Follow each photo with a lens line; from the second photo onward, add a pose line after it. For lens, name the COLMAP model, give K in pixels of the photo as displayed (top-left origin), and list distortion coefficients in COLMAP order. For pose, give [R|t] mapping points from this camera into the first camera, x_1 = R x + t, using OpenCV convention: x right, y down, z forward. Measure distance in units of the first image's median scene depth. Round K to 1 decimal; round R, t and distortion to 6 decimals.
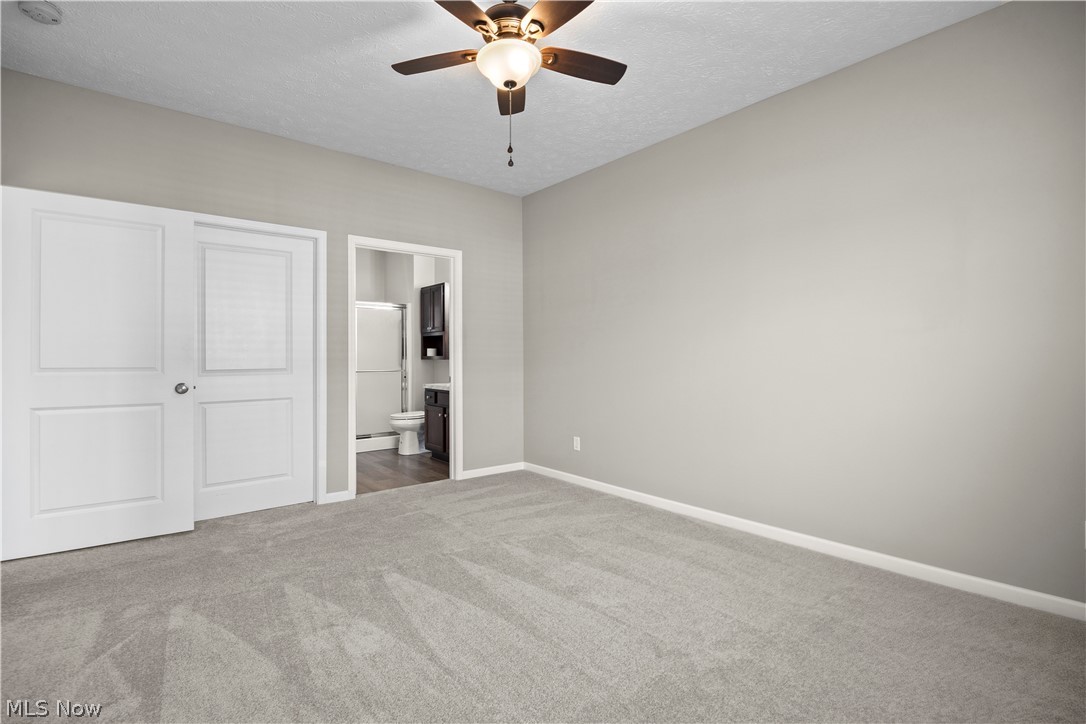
lens RADIAL K [[480.6, 0, 541.0], [0, 480.6, 348.7], [0, 0, 1]] dist [-0.001288, -0.000070]
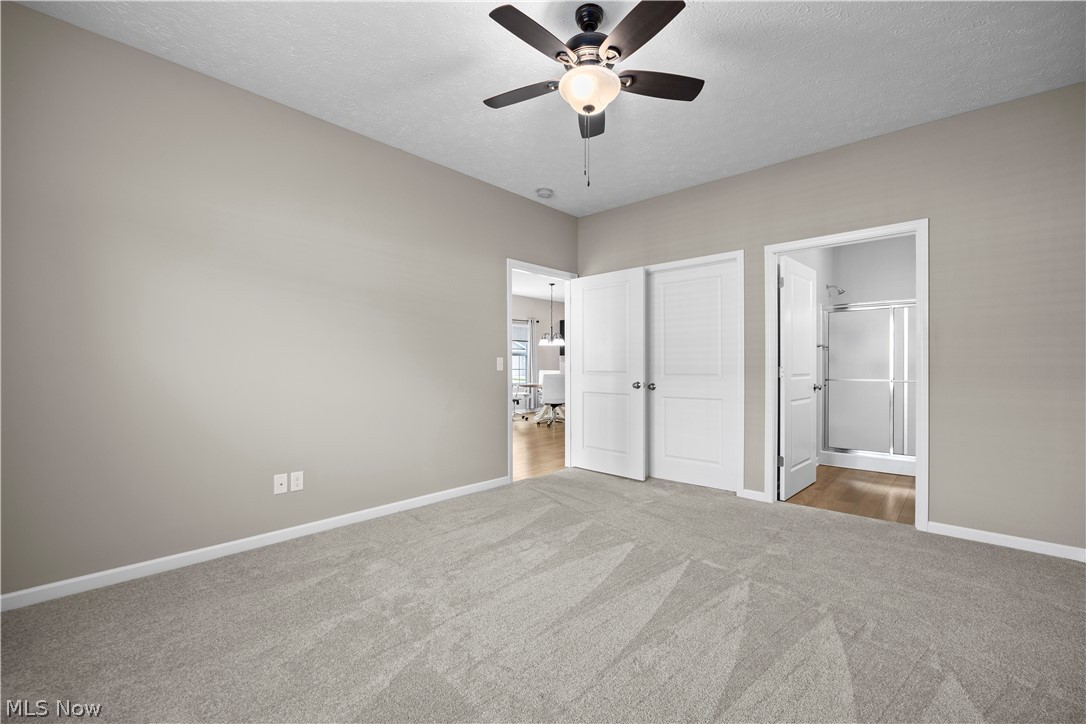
lens RADIAL K [[454.4, 0, 556.3], [0, 454.4, 363.6], [0, 0, 1]] dist [-0.017477, 0.000129]
pose [[0.178135, -0.001600, -0.984005, 0.663524], [0.017313, 0.999849, 0.001508, 0.008692], [0.983854, -0.017305, 0.178136, 0.532183]]
